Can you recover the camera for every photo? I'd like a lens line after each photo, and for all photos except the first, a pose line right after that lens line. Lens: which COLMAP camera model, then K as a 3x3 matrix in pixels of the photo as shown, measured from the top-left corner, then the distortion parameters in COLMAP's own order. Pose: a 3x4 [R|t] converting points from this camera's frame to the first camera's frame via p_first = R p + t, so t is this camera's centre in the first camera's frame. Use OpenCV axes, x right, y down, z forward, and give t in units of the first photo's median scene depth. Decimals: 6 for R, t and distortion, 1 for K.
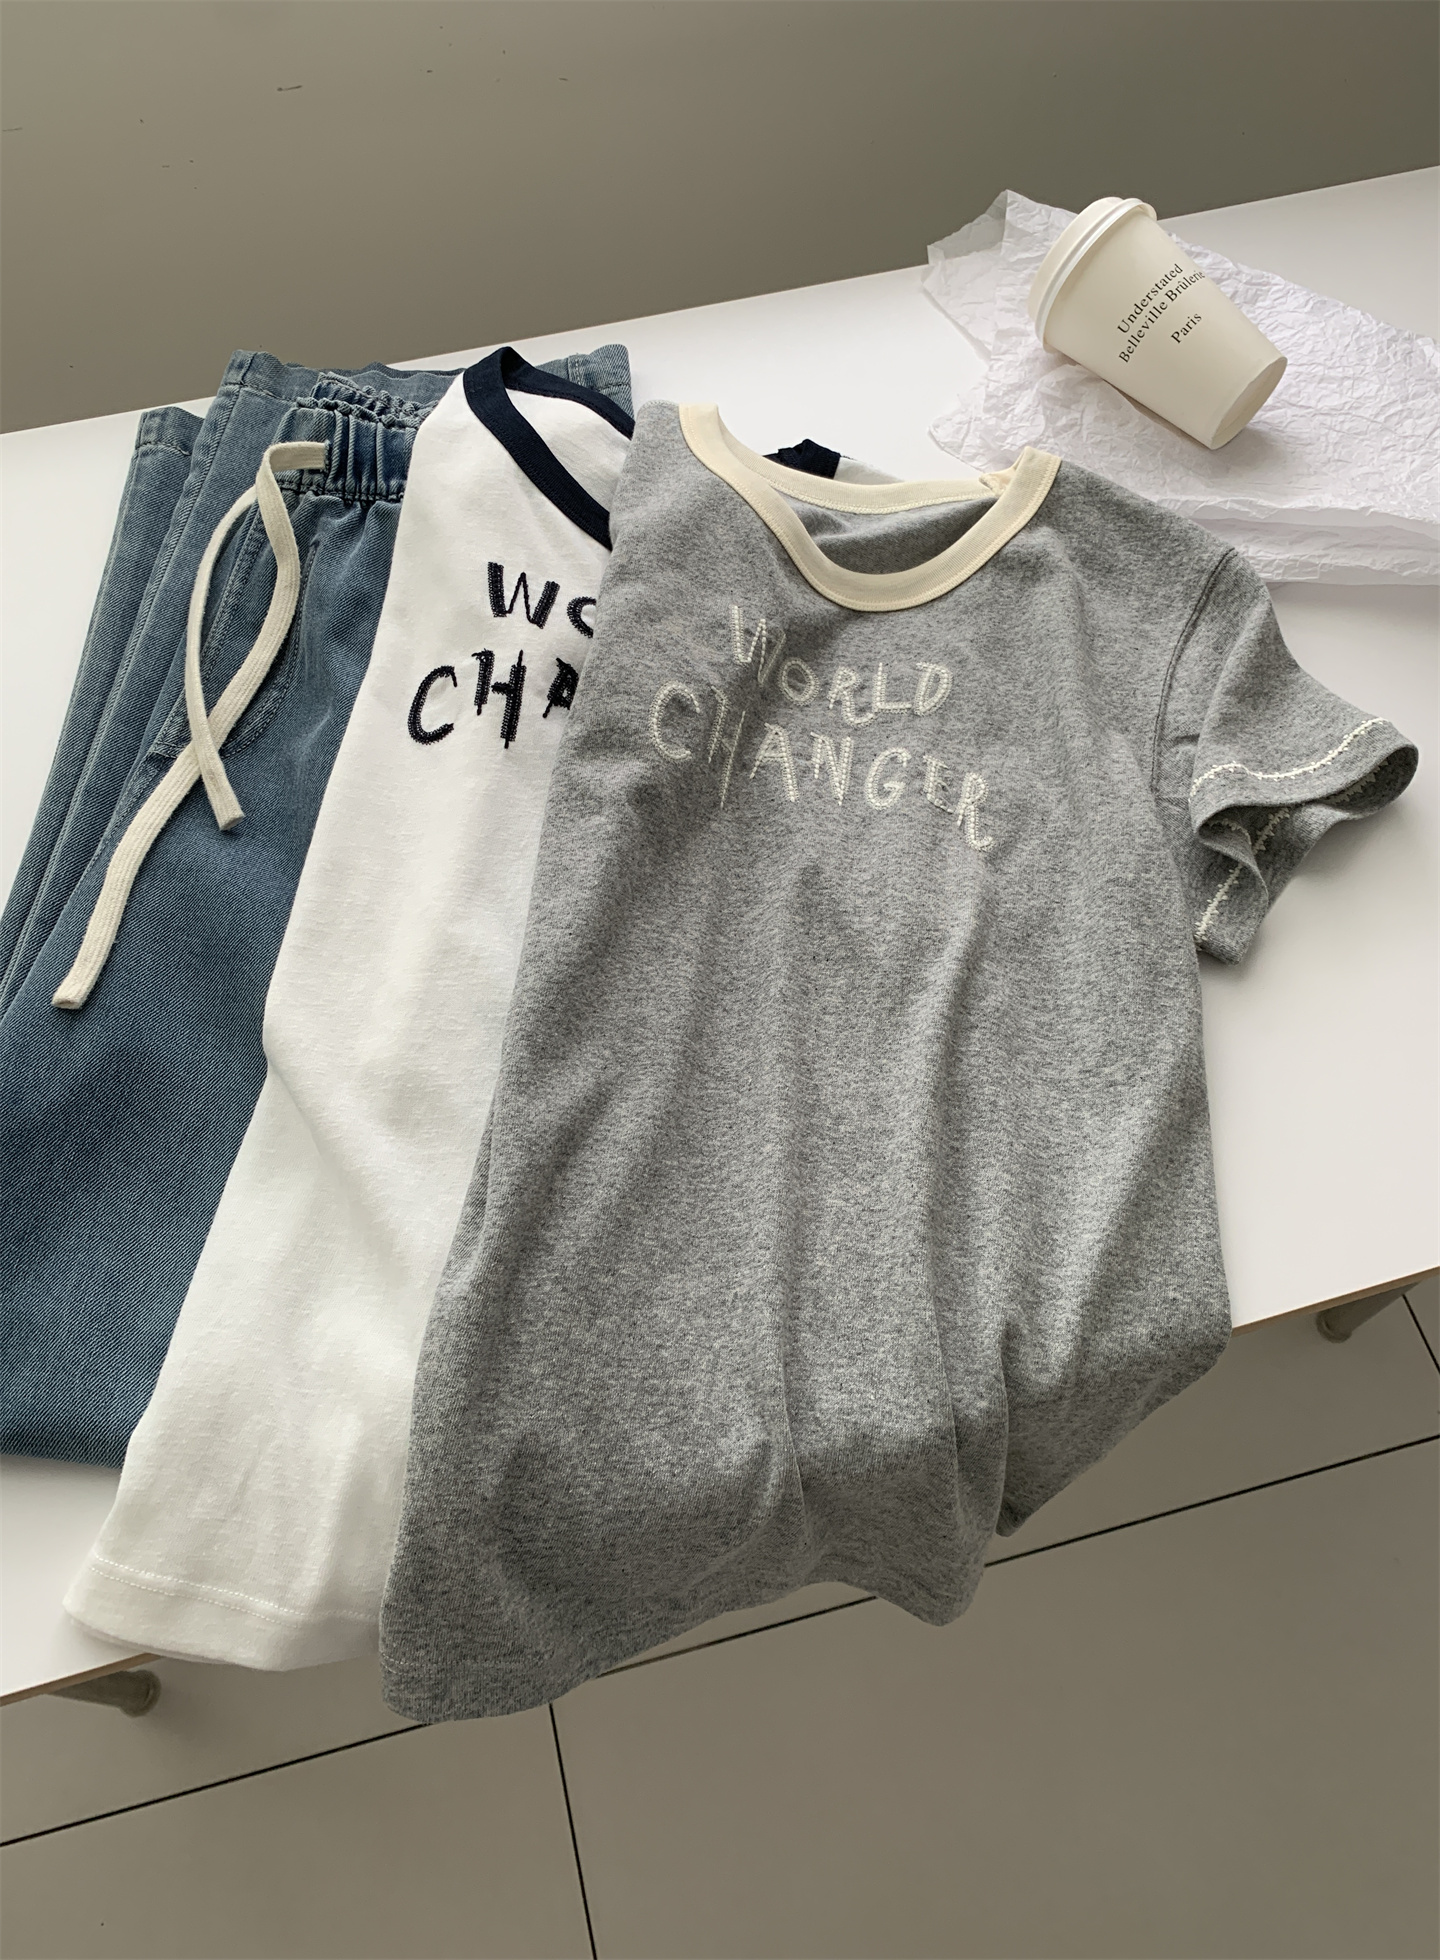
lens RADIAL K [[1424.7, 0, 695.0], [0, 1424.7, 997.7], [0, 0, 1]] dist [0.071861, -0.102977]
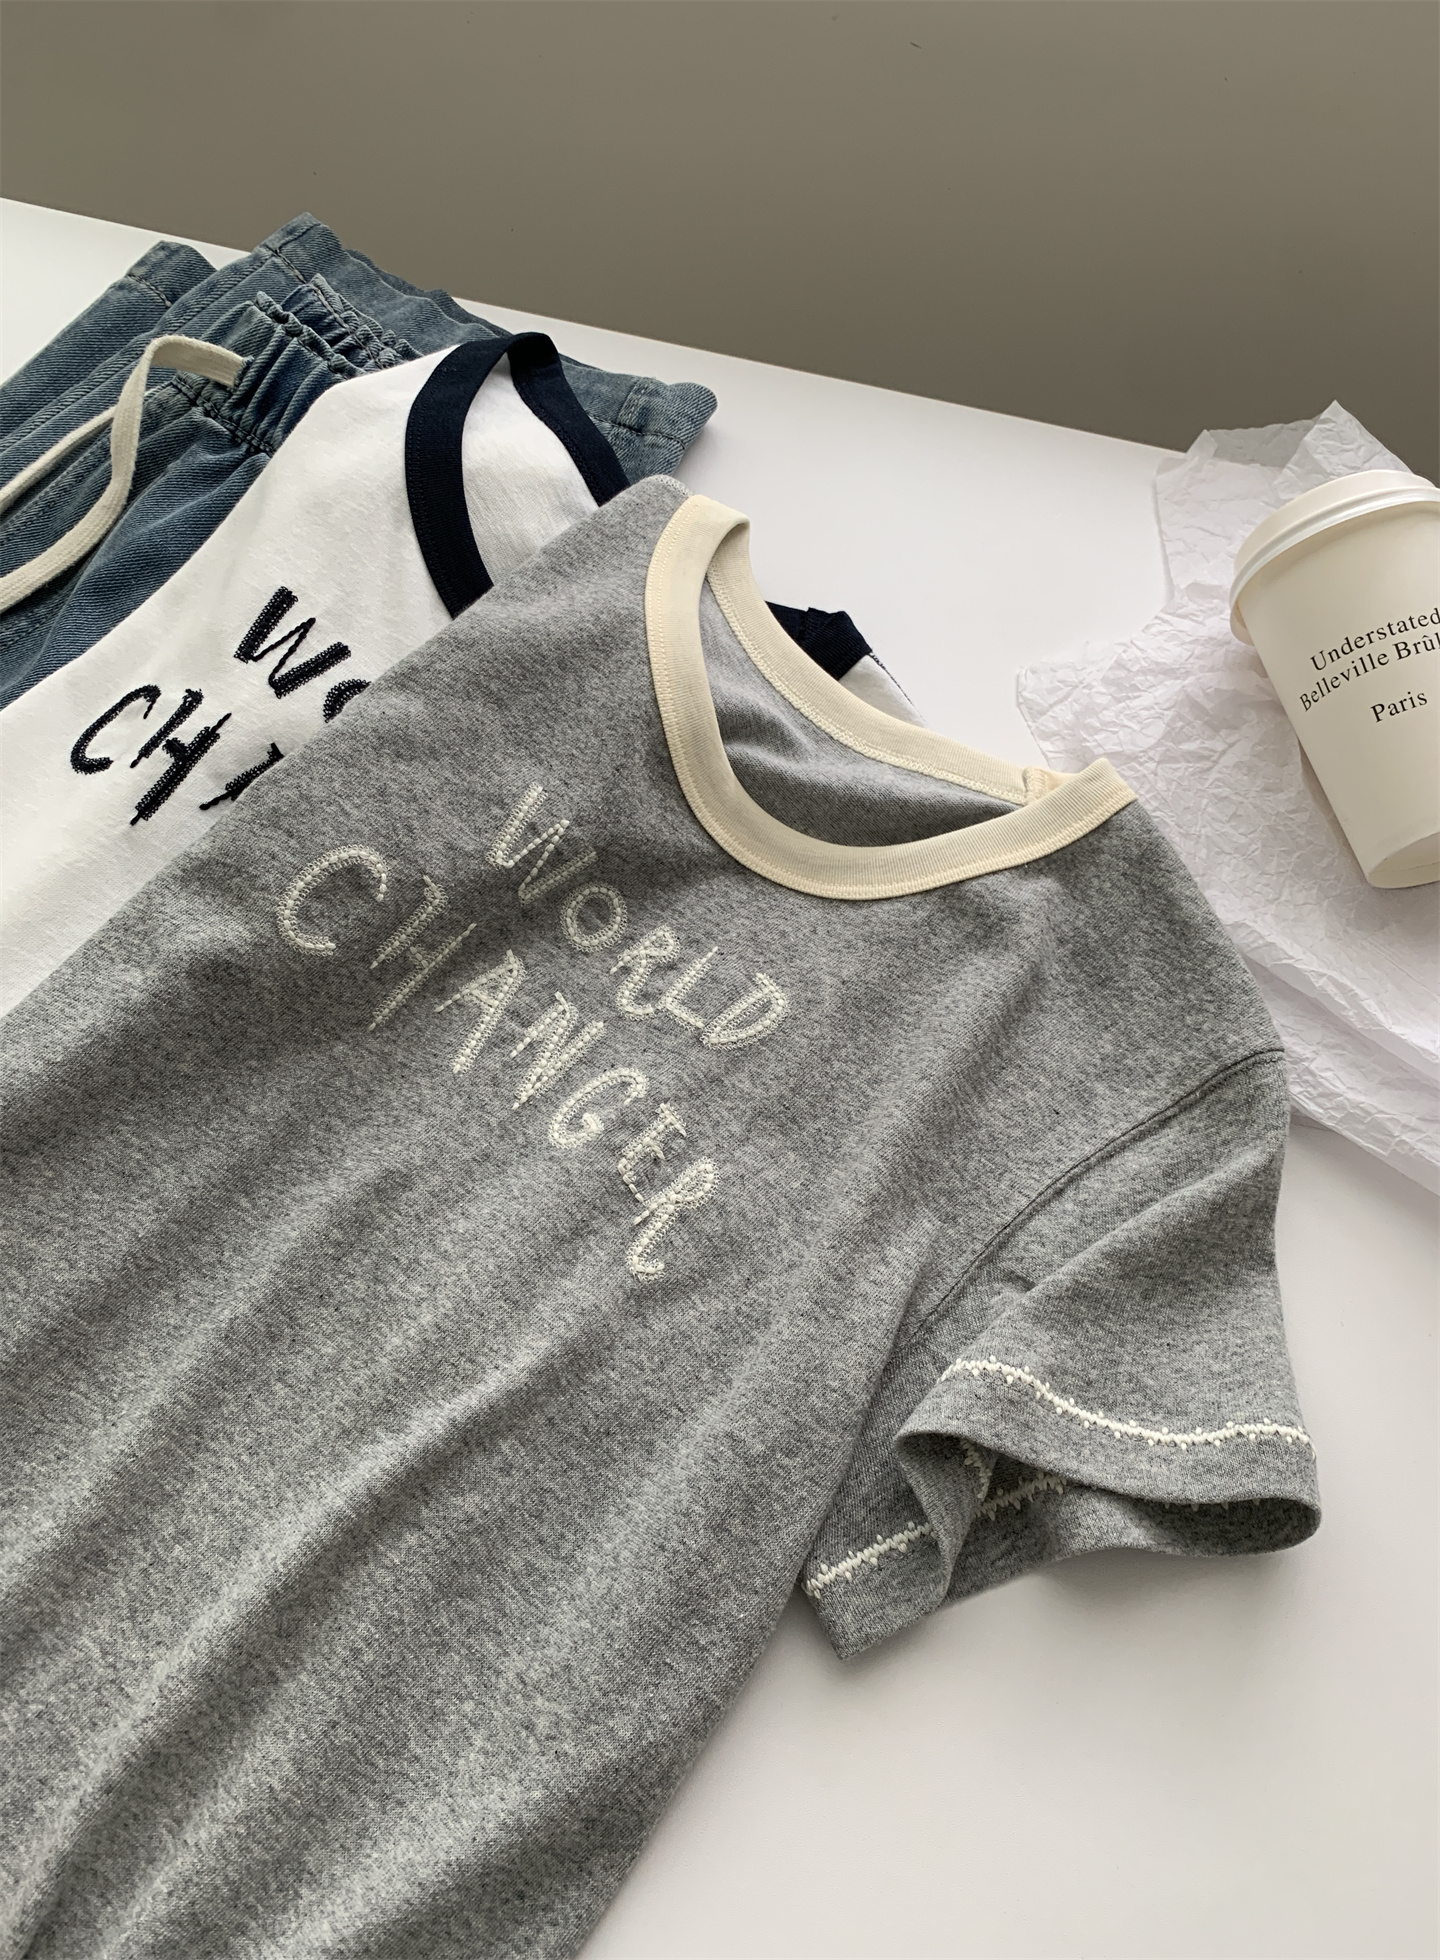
lens RADIAL K [[1424.7, 0, 695.0], [0, 1424.7, 997.7], [0, 0, 1]] dist [0.071861, -0.102977]
pose [[0.848715, 0.477545, -0.227231, 0.305114], [-0.471550, 0.877863, 0.083650, -0.278777], [0.239425, 0.036156, 0.970241, 0.339639]]
